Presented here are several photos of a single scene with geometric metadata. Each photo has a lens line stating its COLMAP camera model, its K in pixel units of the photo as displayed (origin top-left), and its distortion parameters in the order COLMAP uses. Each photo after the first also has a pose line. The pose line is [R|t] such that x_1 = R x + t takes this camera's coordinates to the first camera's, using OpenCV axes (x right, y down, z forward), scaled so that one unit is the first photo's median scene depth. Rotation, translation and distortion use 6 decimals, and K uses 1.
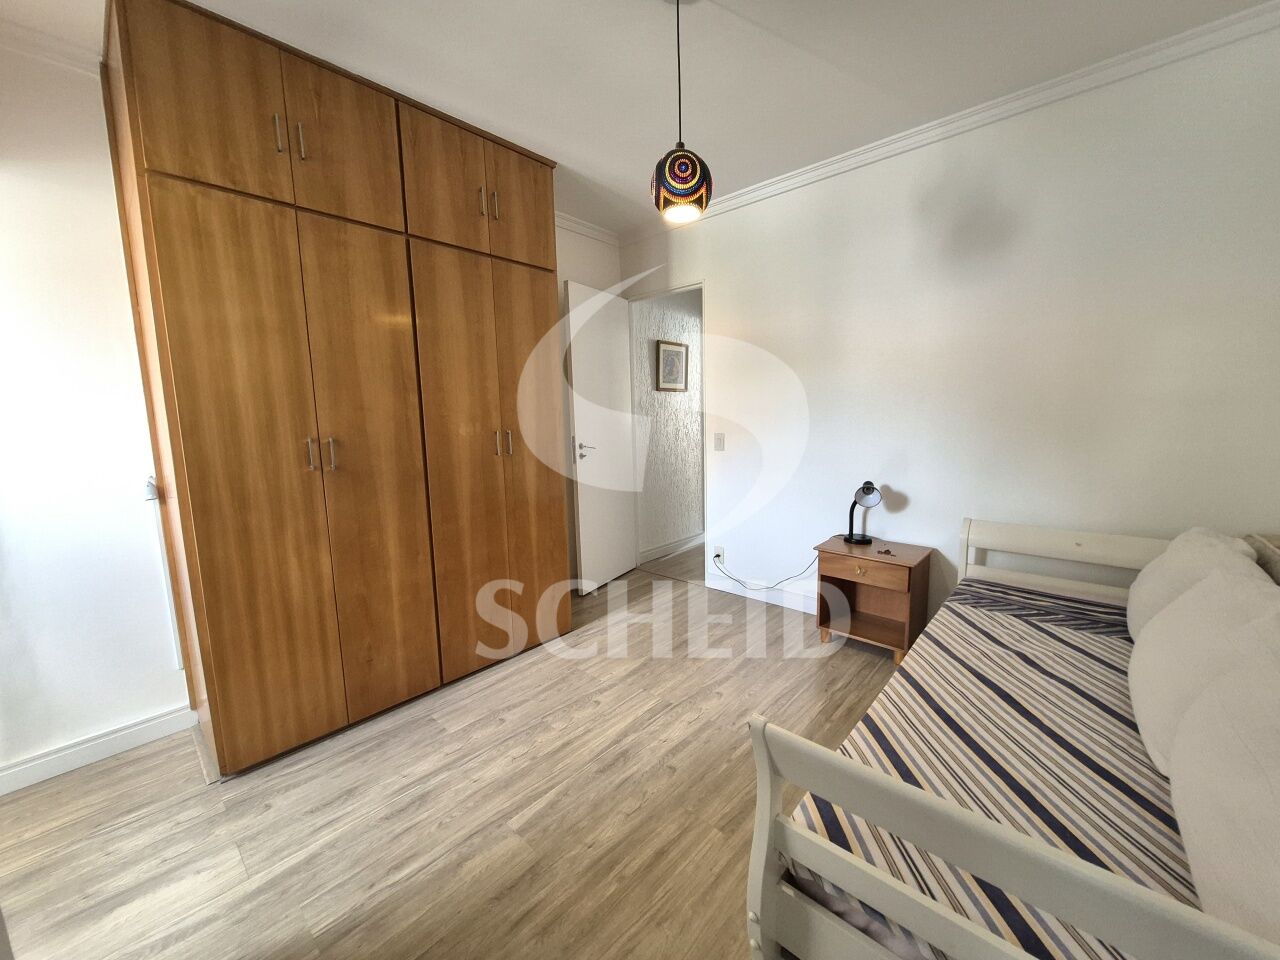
lens RADIAL K [[504.4, 0, 652.5], [0, 504.4, 483.0], [0, 0, 1]] dist [0.006768, -0.003888]
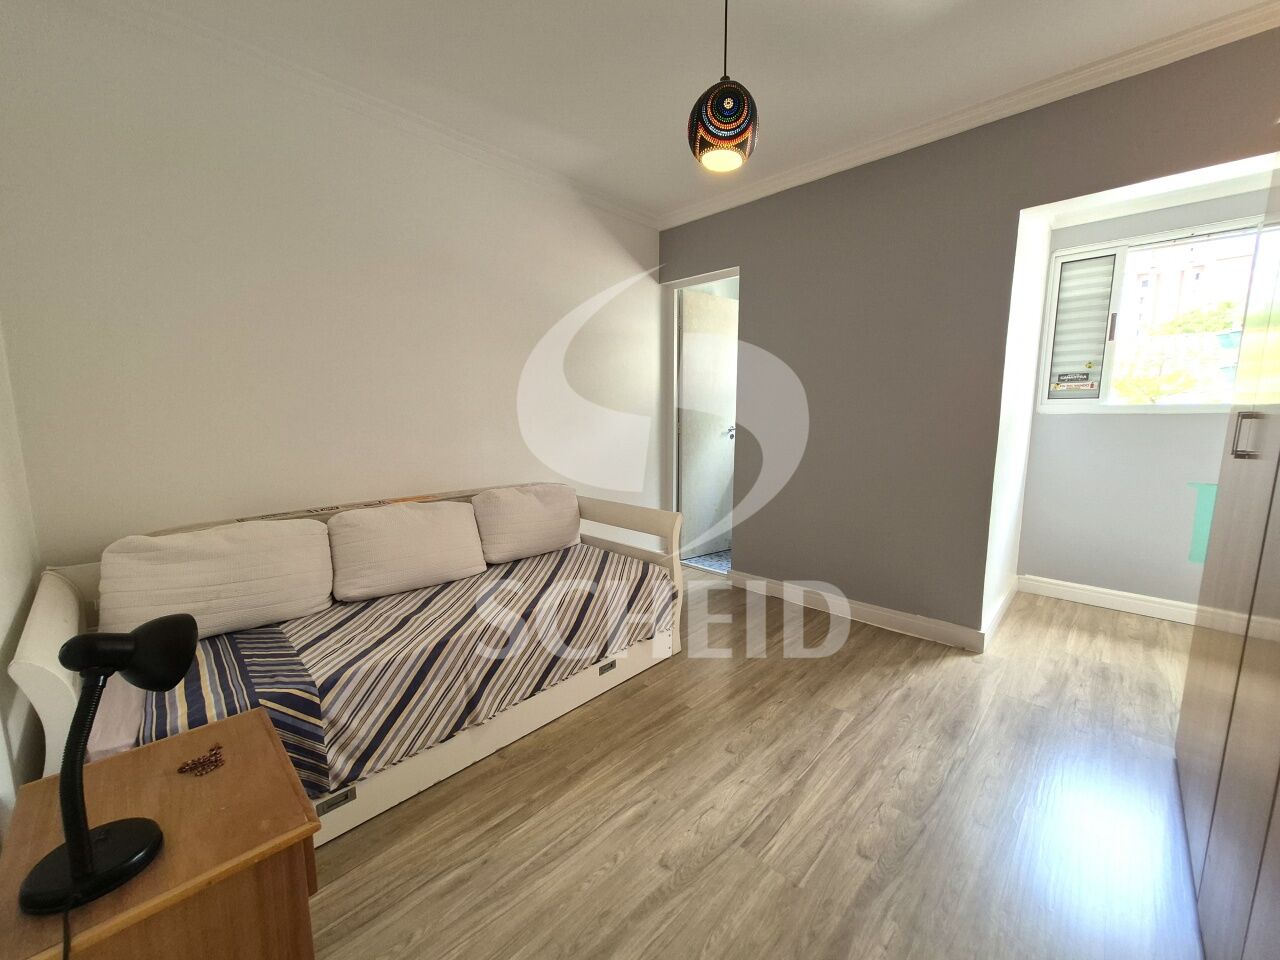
lens RADIAL K [[504.7, 0, 644.8], [0, 504.7, 486.9], [0, 0, 1]] dist [0.008210, 0.000043]
pose [[-0.998923, 0.001012, 0.046384, 0.159434], [0.013746, 0.961329, 0.275060, -0.214700], [-0.044312, 0.275402, -0.960307, 1.828573]]
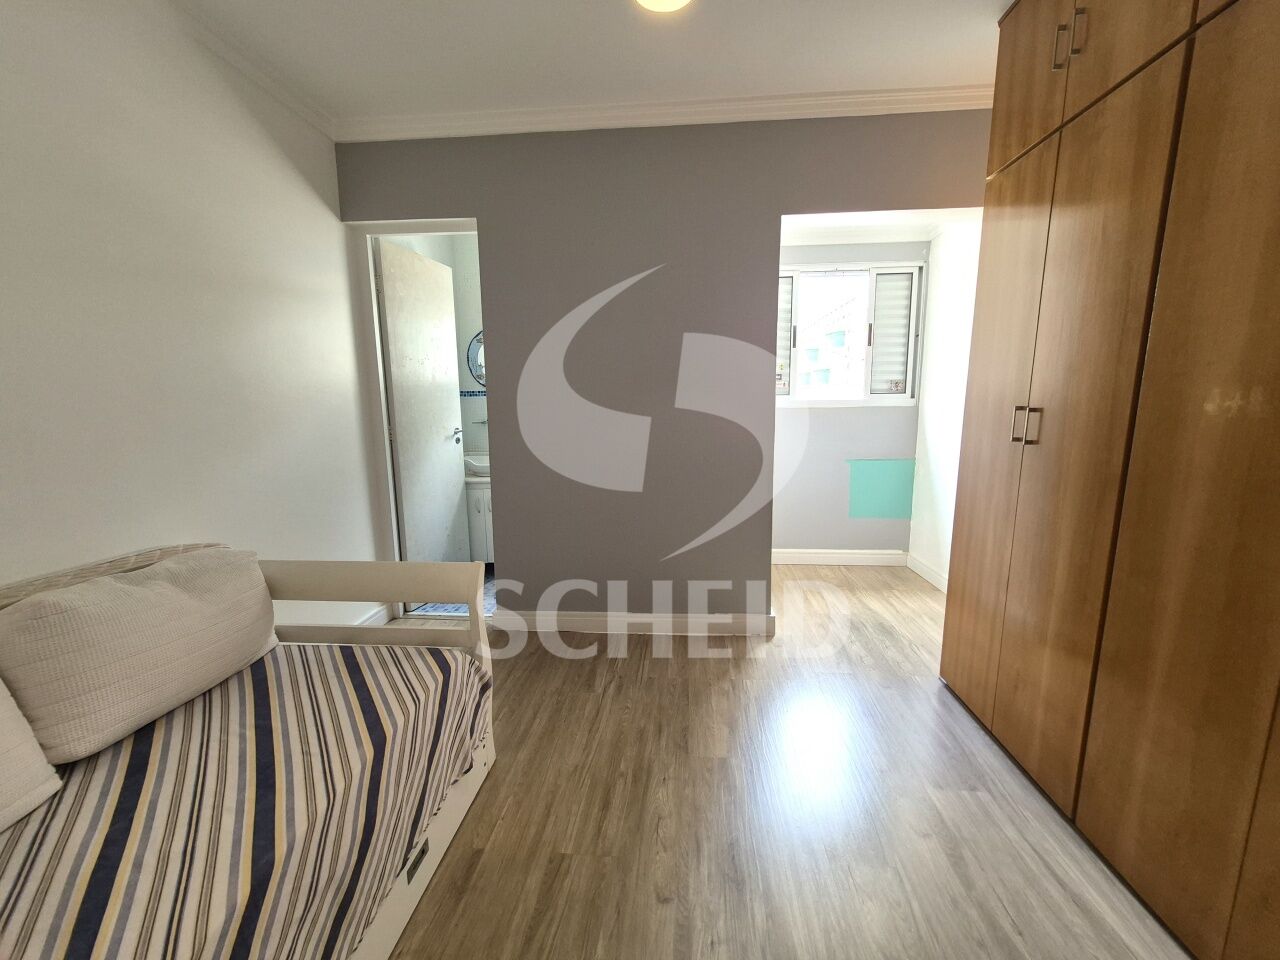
lens RADIAL K [[504.4, 0, 652.5], [0, 504.4, 483.0], [0, 0, 1]] dist [0.006768, -0.003888]
pose [[-0.801636, 0.104976, -0.588524, 0.398651], [-0.062126, 0.964502, 0.256663, -0.160353], [0.594576, 0.242312, -0.766658, 1.385418]]
